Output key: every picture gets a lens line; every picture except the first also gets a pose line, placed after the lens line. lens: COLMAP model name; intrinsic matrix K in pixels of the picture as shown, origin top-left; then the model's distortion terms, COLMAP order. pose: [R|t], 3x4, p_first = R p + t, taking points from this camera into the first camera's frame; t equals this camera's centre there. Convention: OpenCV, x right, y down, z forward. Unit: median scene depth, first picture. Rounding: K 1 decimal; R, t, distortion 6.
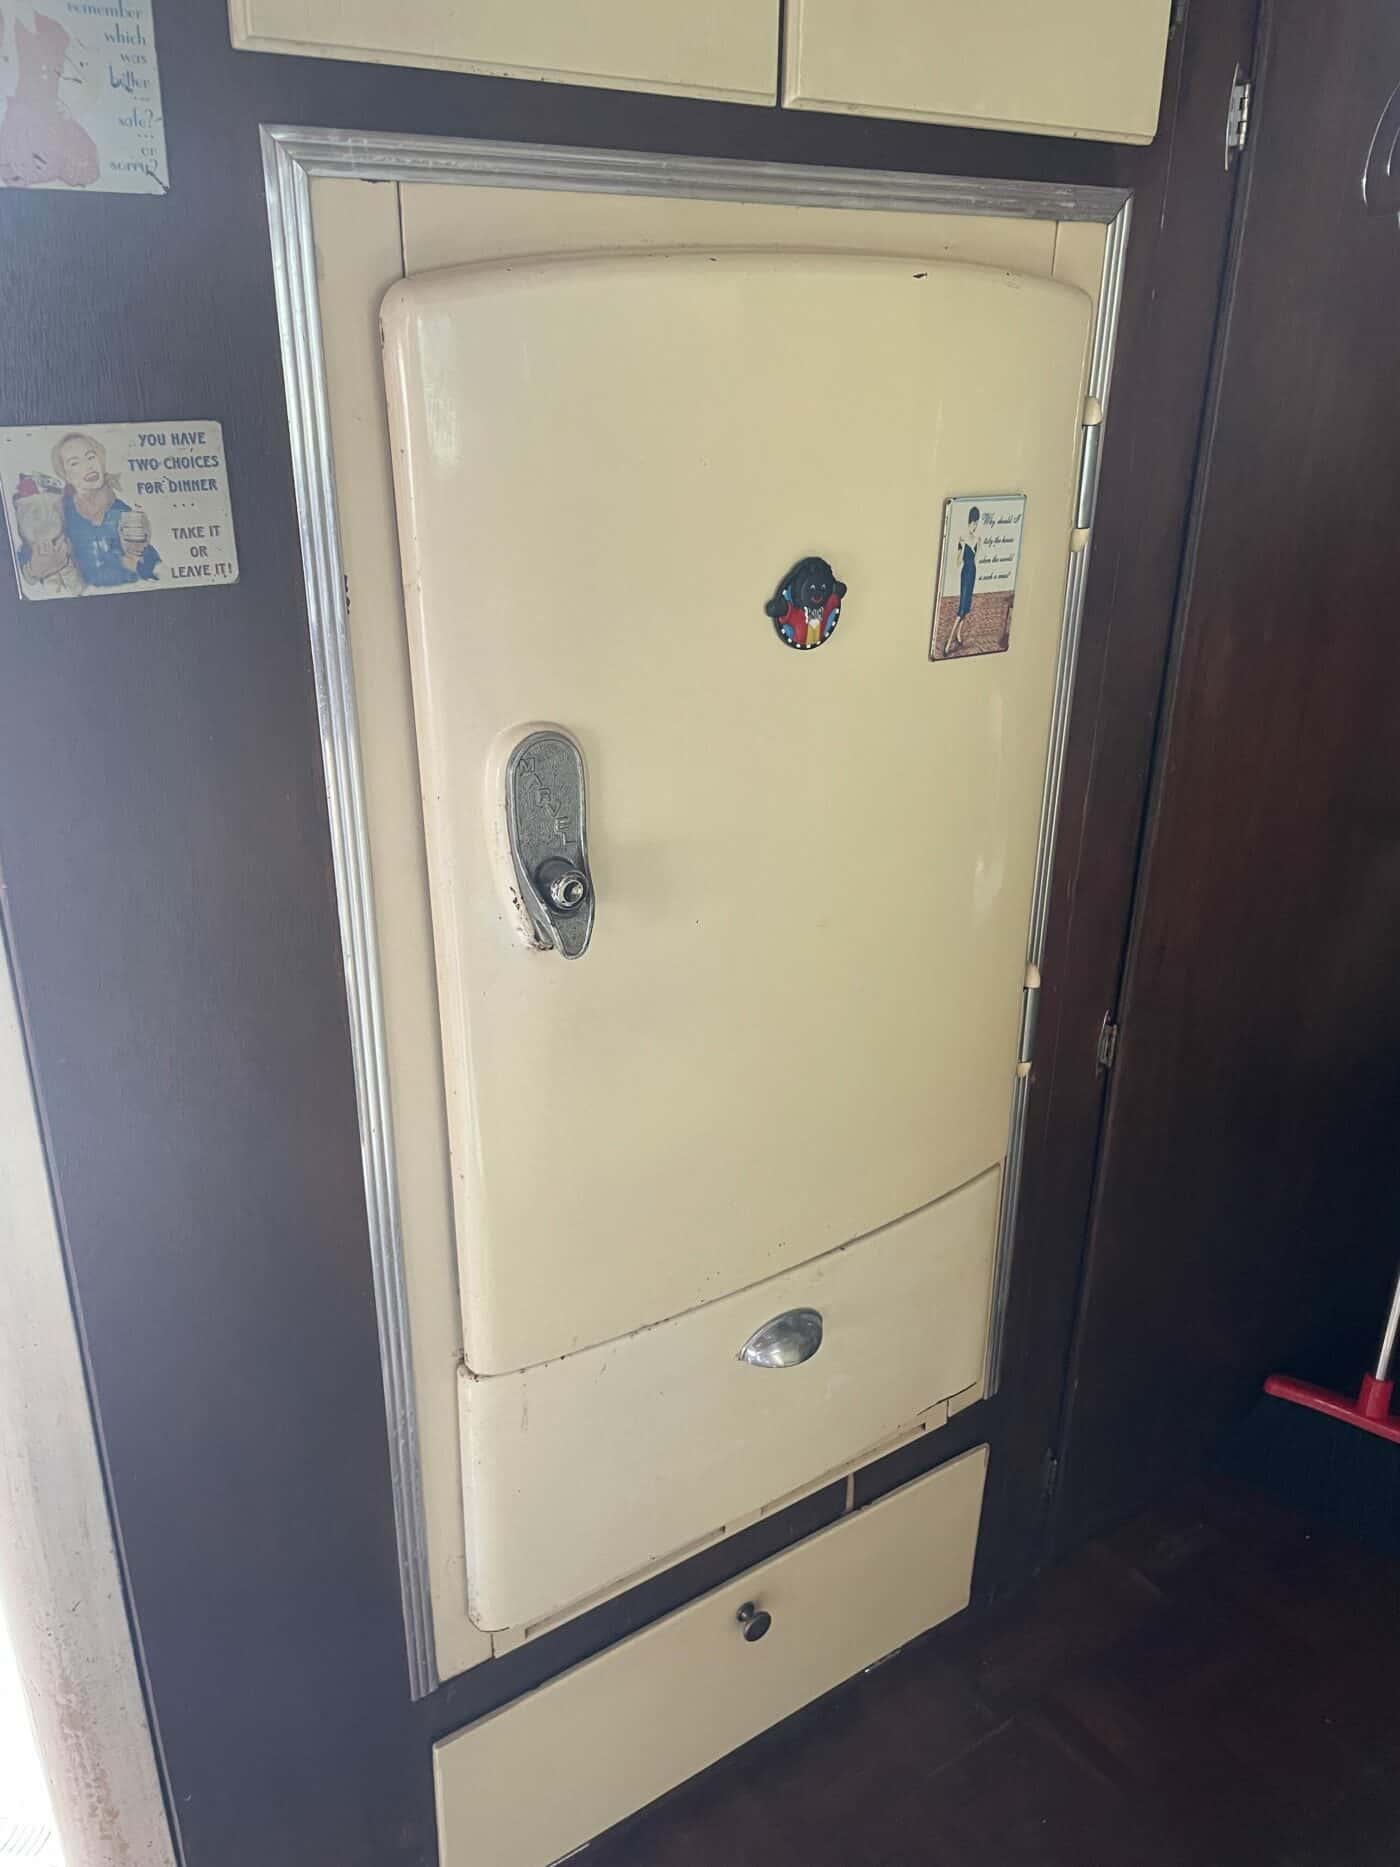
lens RADIAL K [[1414.3, 0, 700.0], [0, 1414.3, 933.5], [0, 0, 1]] dist [0.073423, -0.100923]
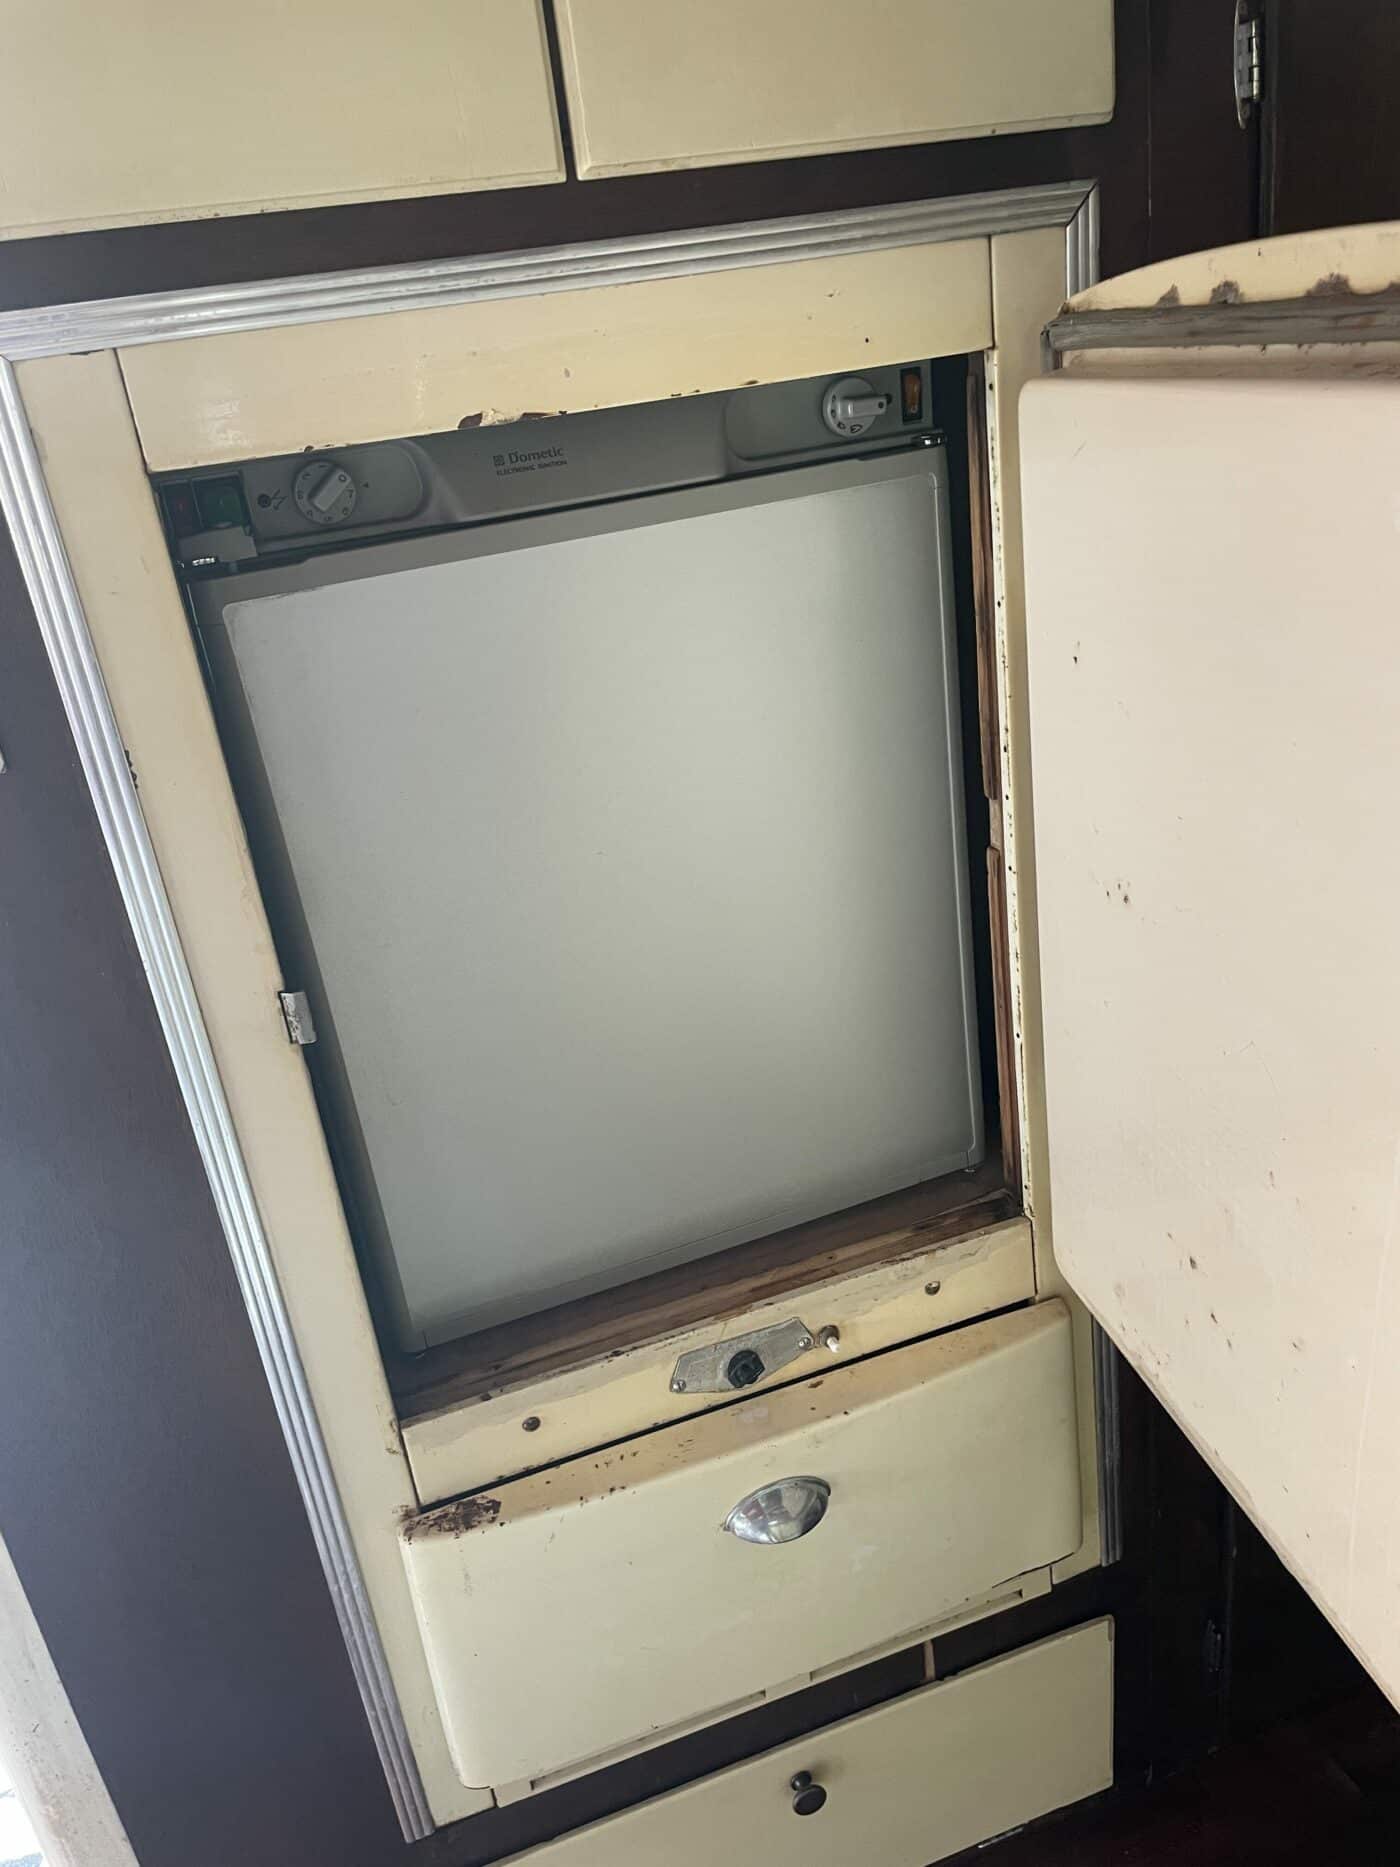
lens RADIAL K [[1414.3, 0, 700.0], [0, 1414.3, 933.5], [0, 0, 1]] dist [0.073423, -0.100923]
pose [[0.956881, -0.017501, -0.289954, 0.282527], [0.021283, 0.999725, 0.009896, -0.090336], [0.289701, -0.015640, 0.956989, 0.128761]]
